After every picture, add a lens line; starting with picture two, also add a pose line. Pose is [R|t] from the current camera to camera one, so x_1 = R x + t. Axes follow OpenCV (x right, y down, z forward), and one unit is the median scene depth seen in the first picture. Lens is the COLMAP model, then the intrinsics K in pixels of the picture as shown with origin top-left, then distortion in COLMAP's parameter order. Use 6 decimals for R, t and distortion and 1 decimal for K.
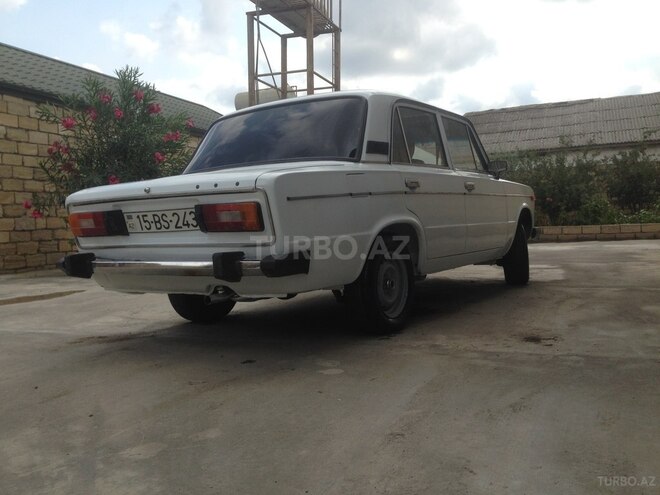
lens RADIAL K [[596.6, 0, 330.0], [0, 596.6, 247.5], [0, 0, 1]] dist [0.139642, -0.238666]
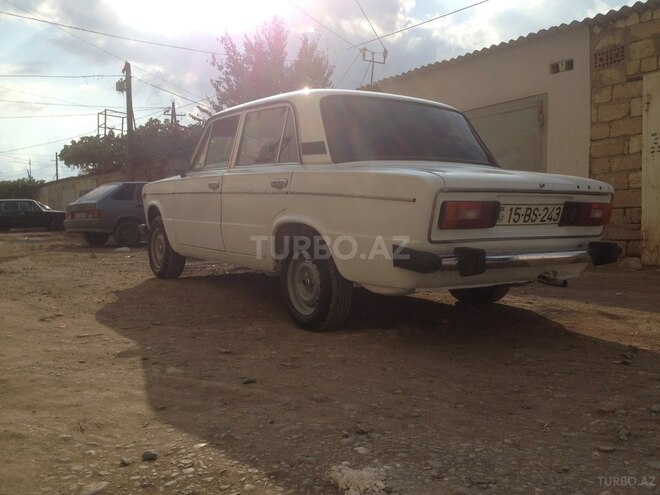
lens RADIAL K [[596.6, 0, 330.0], [0, 596.6, 247.5], [0, 0, 1]] dist [0.139642, -0.238666]
pose [[0.381186, -0.024694, 0.924169, -1.262061], [0.009460, 0.999695, 0.022810, -0.012492], [-0.924450, 0.000048, 0.381303, 0.840075]]
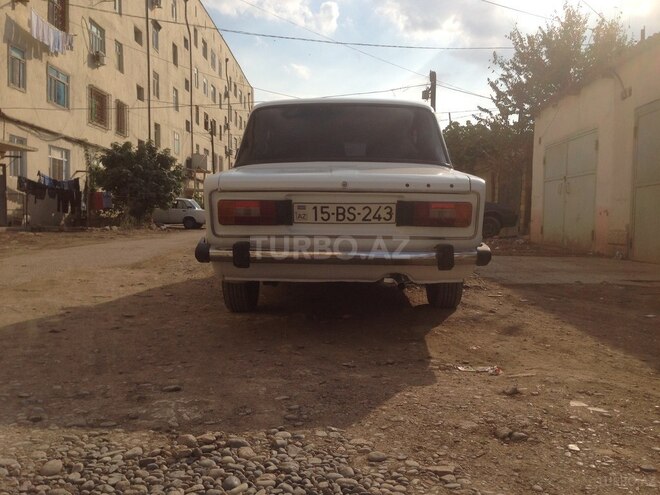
lens RADIAL K [[596.6, 0, 330.0], [0, 596.6, 247.5], [0, 0, 1]] dist [0.139642, -0.238666]
pose [[0.840176, 0.003310, 0.542304, -0.792716], [-0.021595, 0.999392, 0.027357, -0.010920], [-0.541884, -0.034696, 0.839737, 0.122363]]
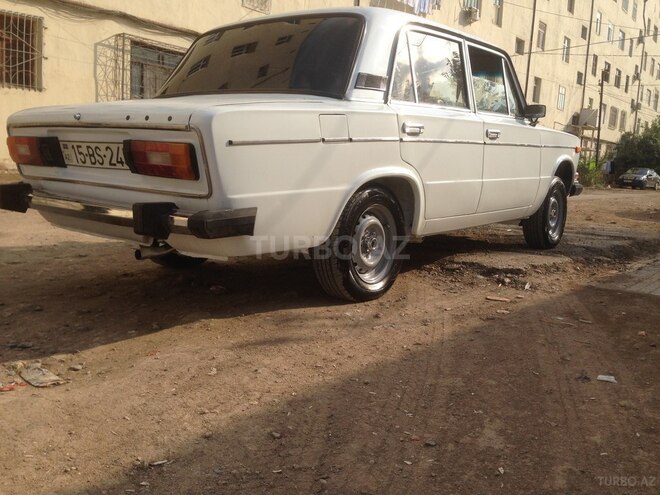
lens RADIAL K [[596.6, 0, 330.0], [0, 596.6, 247.5], [0, 0, 1]] dist [0.139642, -0.238666]
pose [[0.993067, 0.087285, -0.078731, 0.111267], [-0.076996, 0.989115, 0.125395, -0.043115], [0.088819, -0.118464, 0.988978, 0.162171]]
